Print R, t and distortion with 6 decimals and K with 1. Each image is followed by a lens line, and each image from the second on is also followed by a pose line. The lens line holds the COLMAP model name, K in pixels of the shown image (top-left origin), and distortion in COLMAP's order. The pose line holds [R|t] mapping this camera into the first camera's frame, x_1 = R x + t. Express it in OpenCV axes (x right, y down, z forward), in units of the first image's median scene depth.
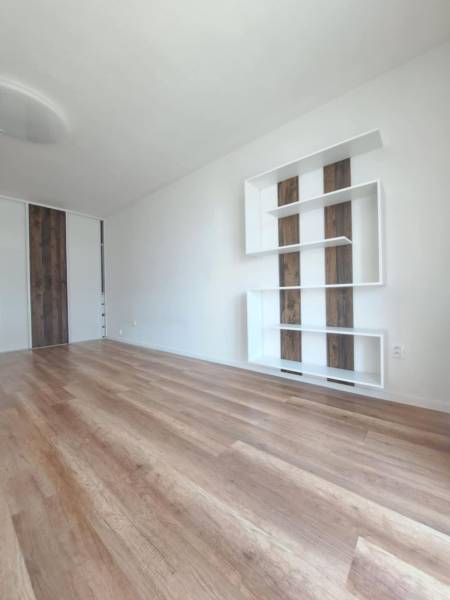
lens RADIAL K [[238.6, 0, 228.0], [0, 238.6, 298.3], [0, 0, 1]] dist [-0.017744, 0.000918]
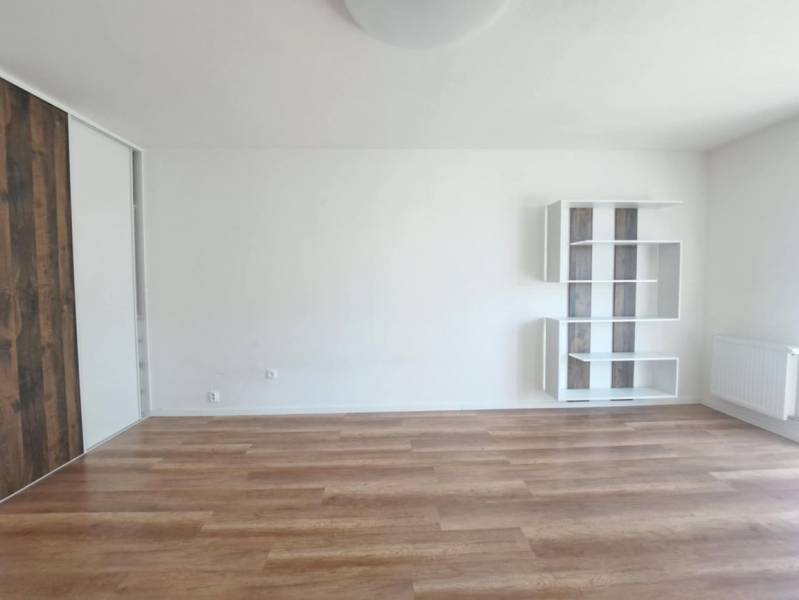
lens RADIAL K [[317.8, 0, 402.7], [0, 317.8, 294.1], [0, 0, 1]] dist [-0.017744, 0.000918]
pose [[0.745242, -0.014884, 0.666628, -1.269827], [-0.003615, 0.999646, 0.026361, -0.187566], [-0.666784, -0.022055, 0.744925, 0.545802]]
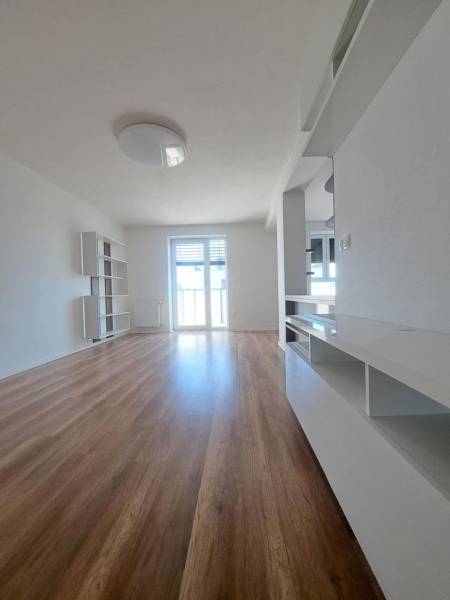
lens RADIAL K [[238.6, 0, 228.0], [0, 238.6, 299.0], [0, 0, 1]] dist [-0.017744, 0.000918]
pose [[-0.606882, 0.020682, 0.794522, -2.018558], [0.044140, 0.998996, 0.007711, 0.018307], [-0.793565, 0.039750, -0.607186, 1.429224]]
